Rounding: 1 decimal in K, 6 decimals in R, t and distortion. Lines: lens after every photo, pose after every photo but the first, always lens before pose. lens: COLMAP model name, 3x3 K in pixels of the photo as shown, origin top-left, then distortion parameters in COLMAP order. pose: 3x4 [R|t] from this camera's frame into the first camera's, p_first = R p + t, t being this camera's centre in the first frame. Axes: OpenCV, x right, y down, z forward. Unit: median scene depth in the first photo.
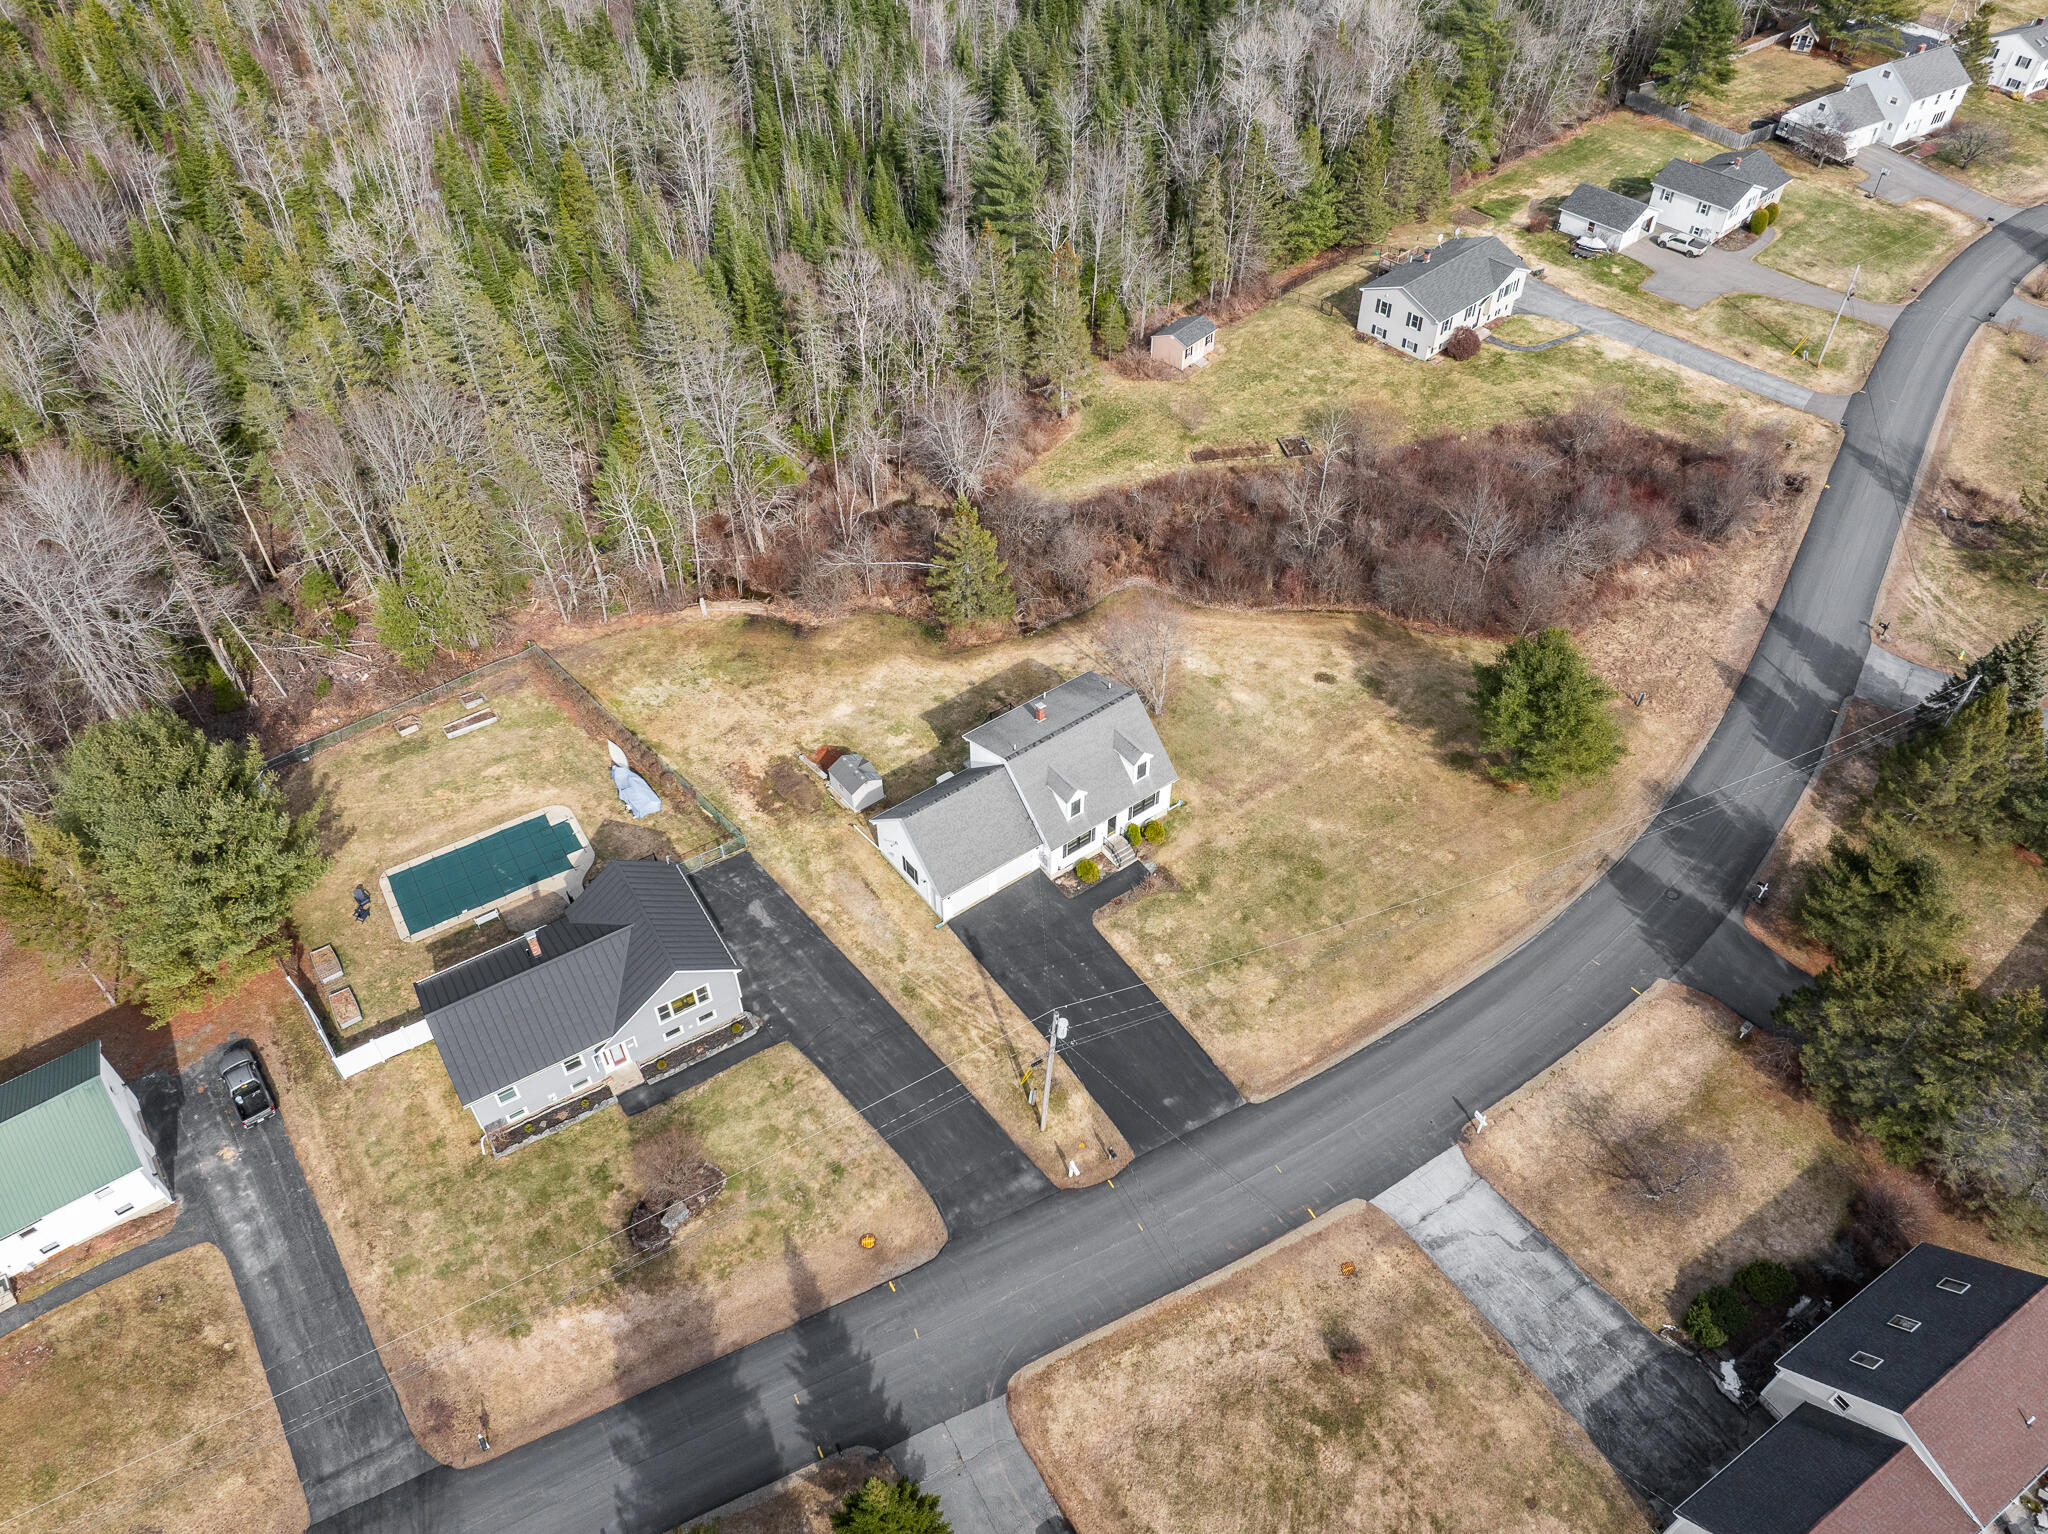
lens RADIAL K [[1448.6, 0, 1020.5], [0, 1448.6, 762.2], [0, 0, 1]] dist [-0.033975, -0.009229]
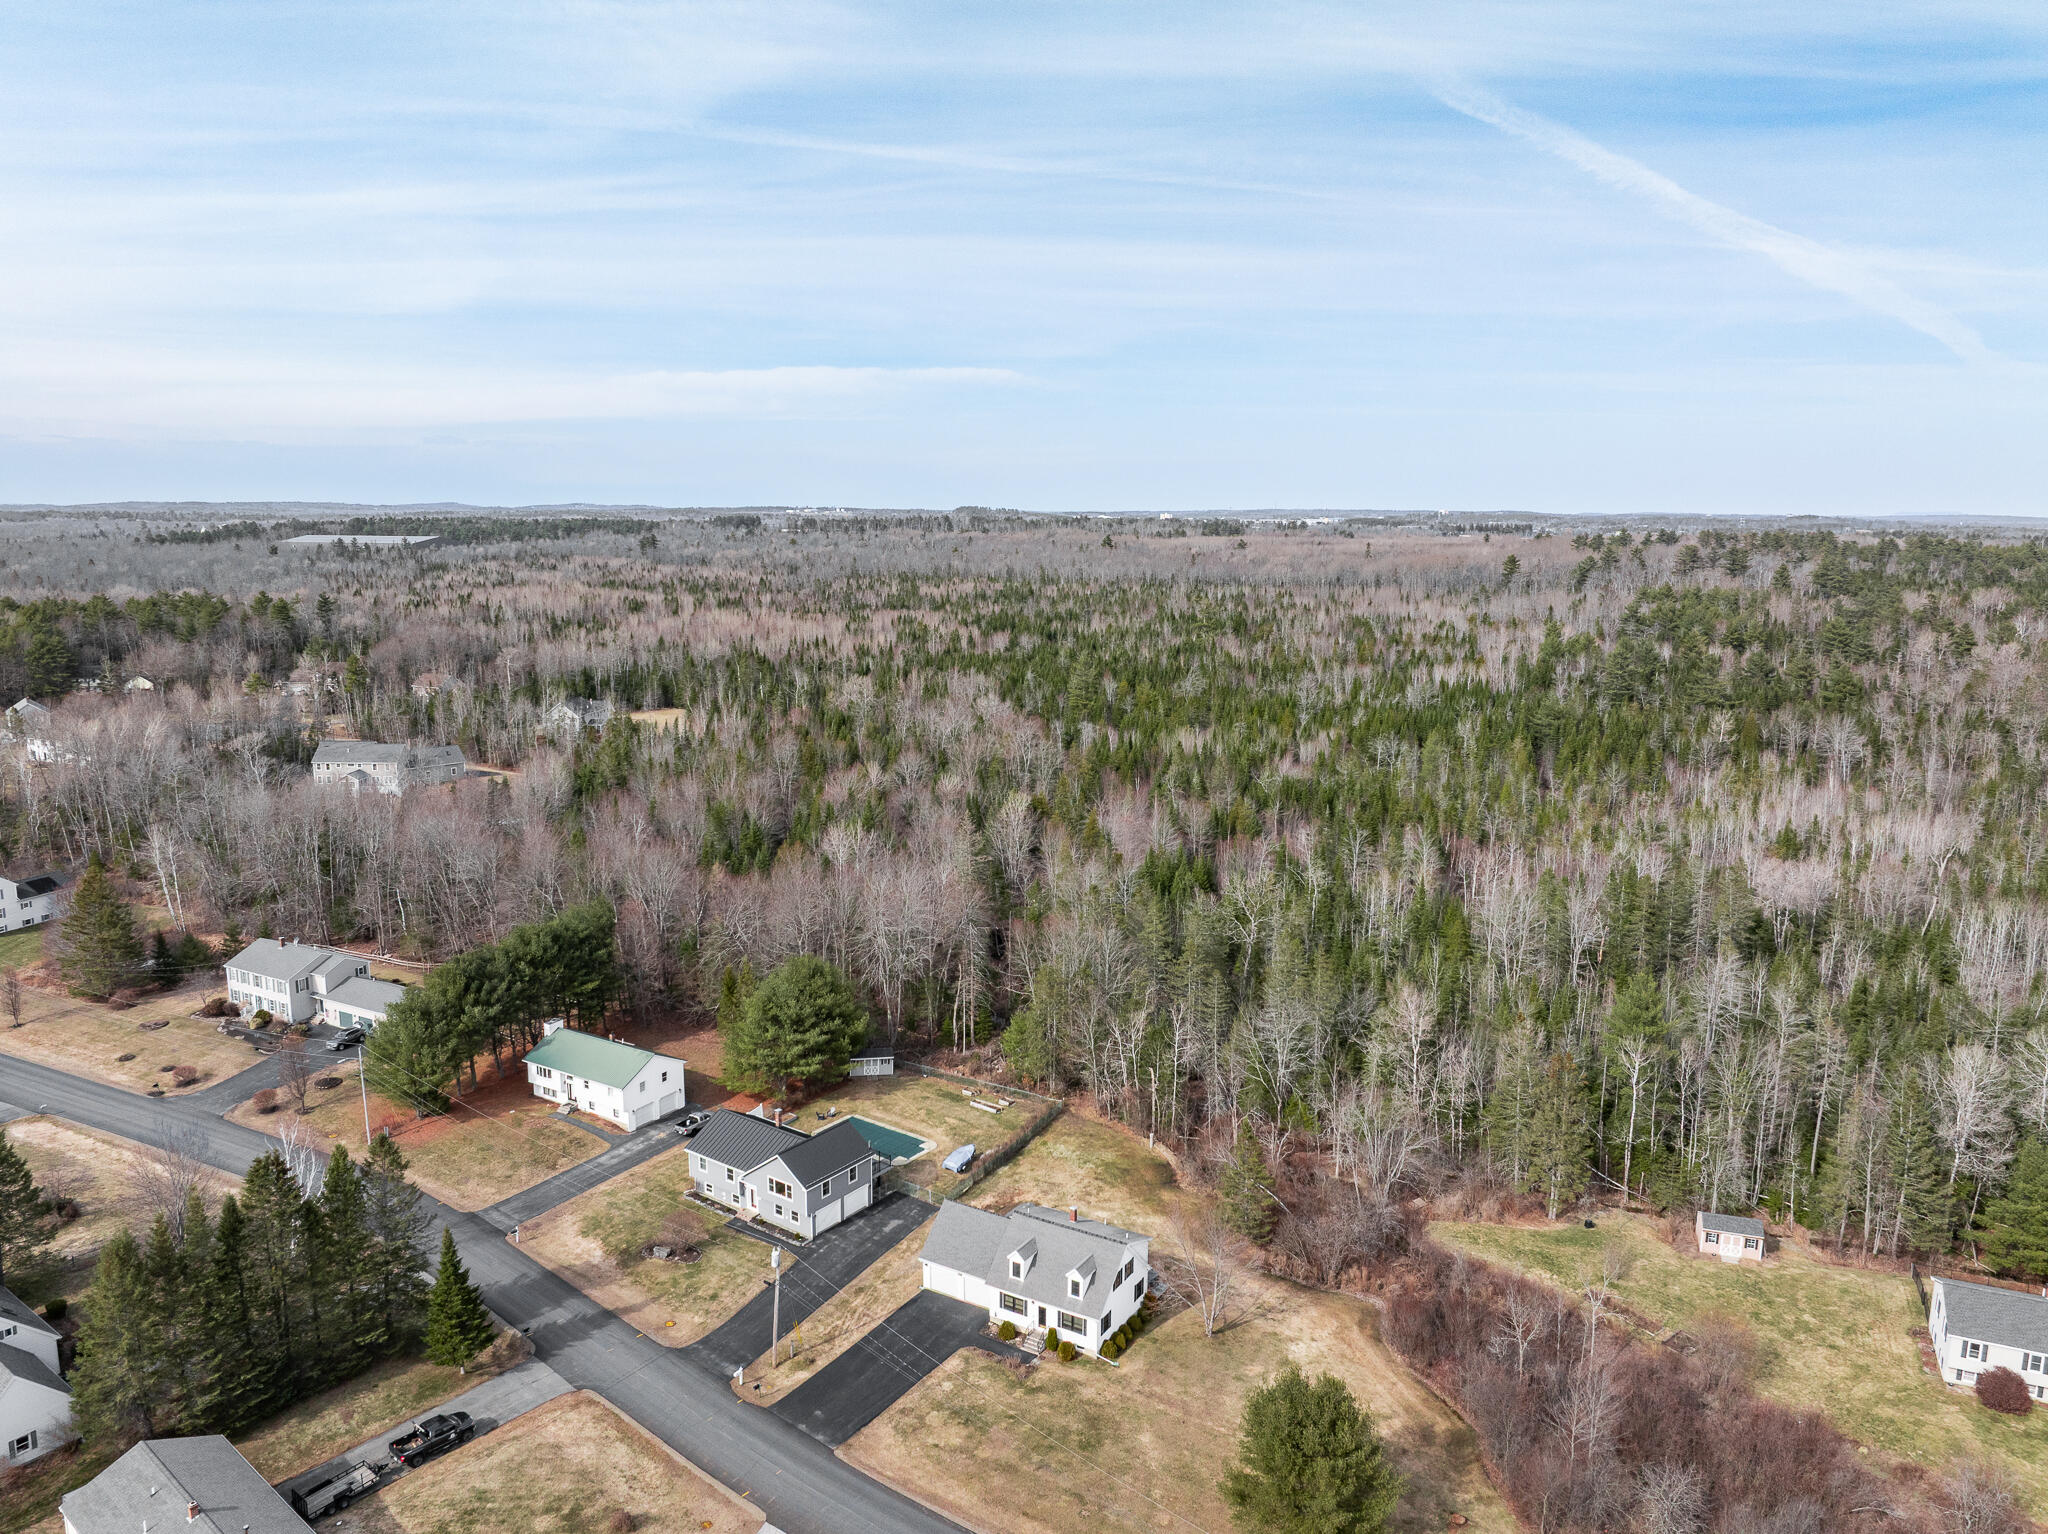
lens RADIAL K [[1448.6, 0, 1020.5], [0, 1448.6, 762.2], [0, 0, 1]] dist [-0.033975, -0.009229]
pose [[0.375077, 0.168205, -0.911605, 1.040423], [-0.663084, 0.735894, -0.137040, -0.116961], [0.647794, 0.655872, 0.387551, 0.190462]]
